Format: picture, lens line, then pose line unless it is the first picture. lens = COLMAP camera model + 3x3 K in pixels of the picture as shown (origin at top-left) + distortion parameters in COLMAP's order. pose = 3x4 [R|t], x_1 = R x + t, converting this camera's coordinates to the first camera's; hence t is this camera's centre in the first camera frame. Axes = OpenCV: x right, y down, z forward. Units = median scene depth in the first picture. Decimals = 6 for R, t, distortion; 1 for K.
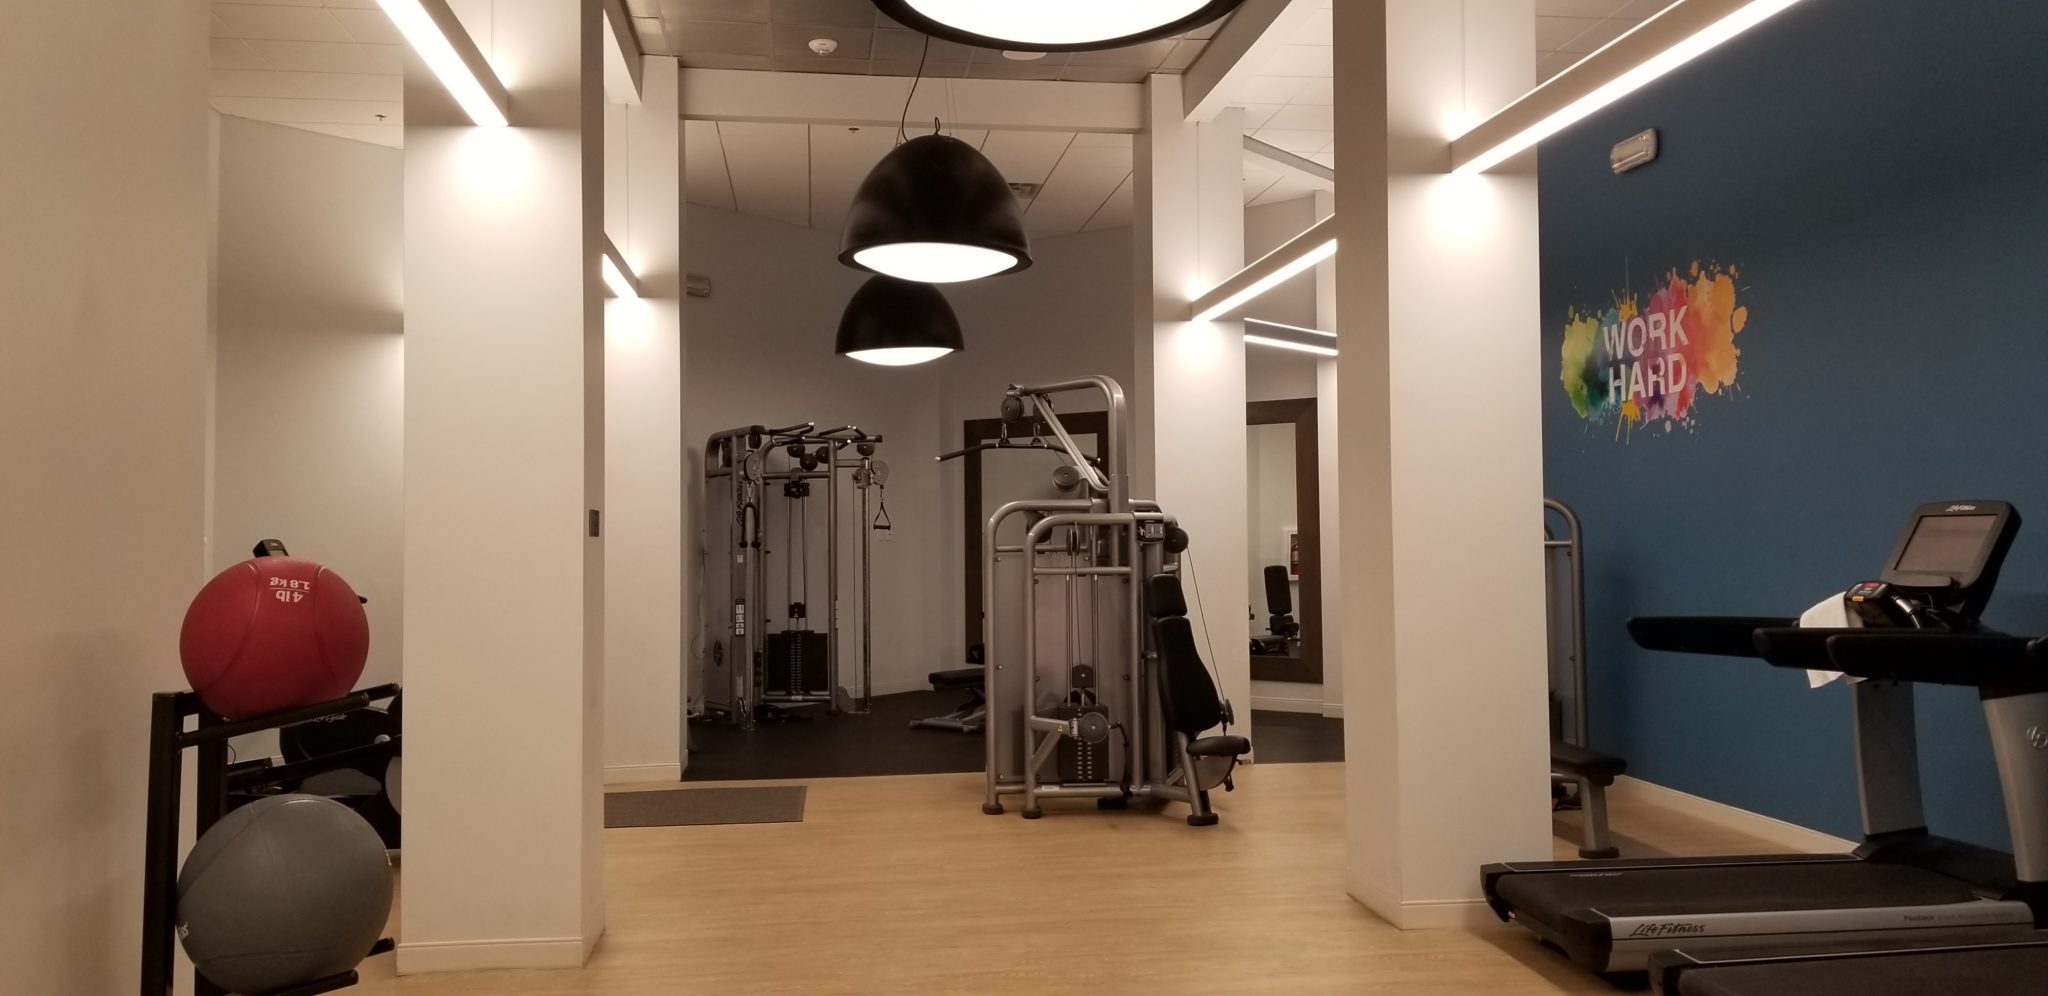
lens RADIAL K [[1564.5, 0, 1024.0], [0, 1564.5, 498.0], [0, 0, 1]] dist [0.064021, -0.110956]
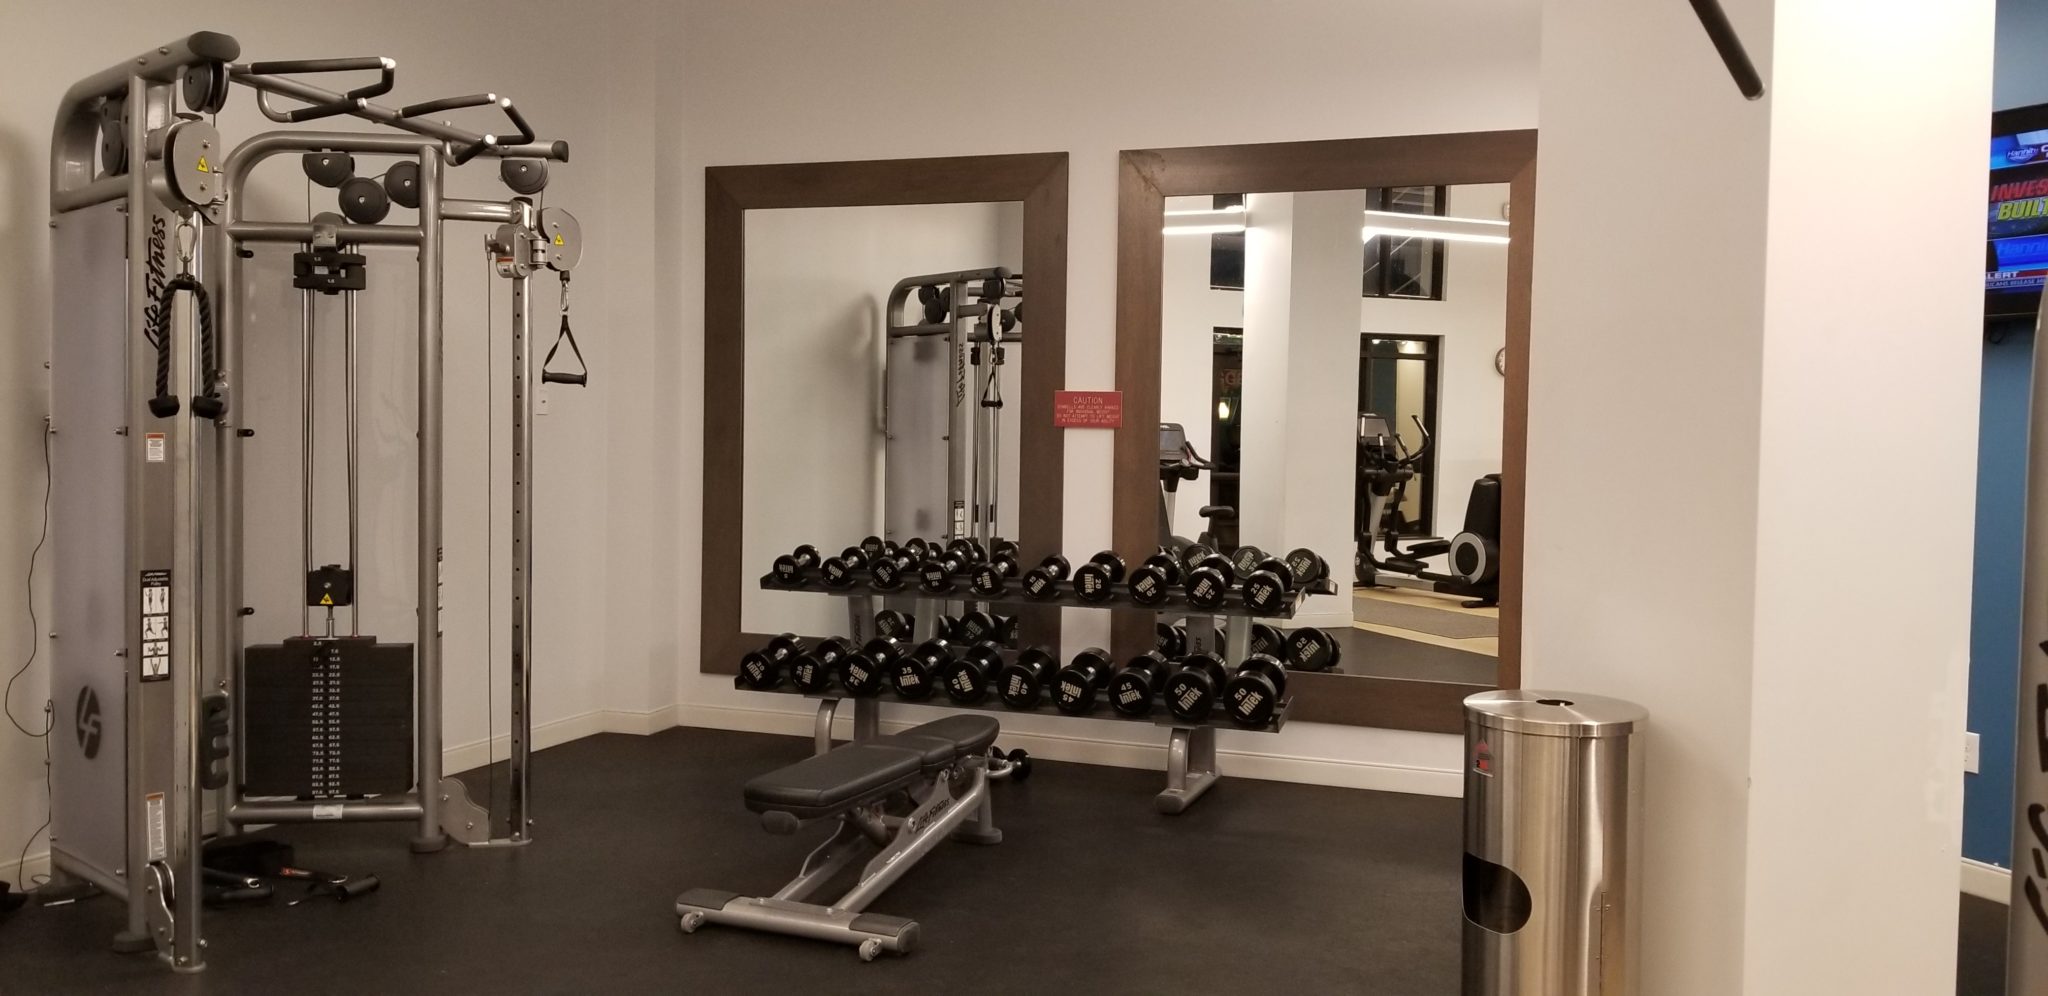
lens RADIAL K [[1564.5, 0, 1024.0], [0, 1564.5, 498.0], [0, 0, 1]] dist [0.064021, -0.110956]
pose [[0.955358, 0.015349, 0.295052, -0.096731], [-0.035019, 0.997493, 0.061497, 0.020353], [-0.293369, -0.069084, 0.953500, 0.583267]]
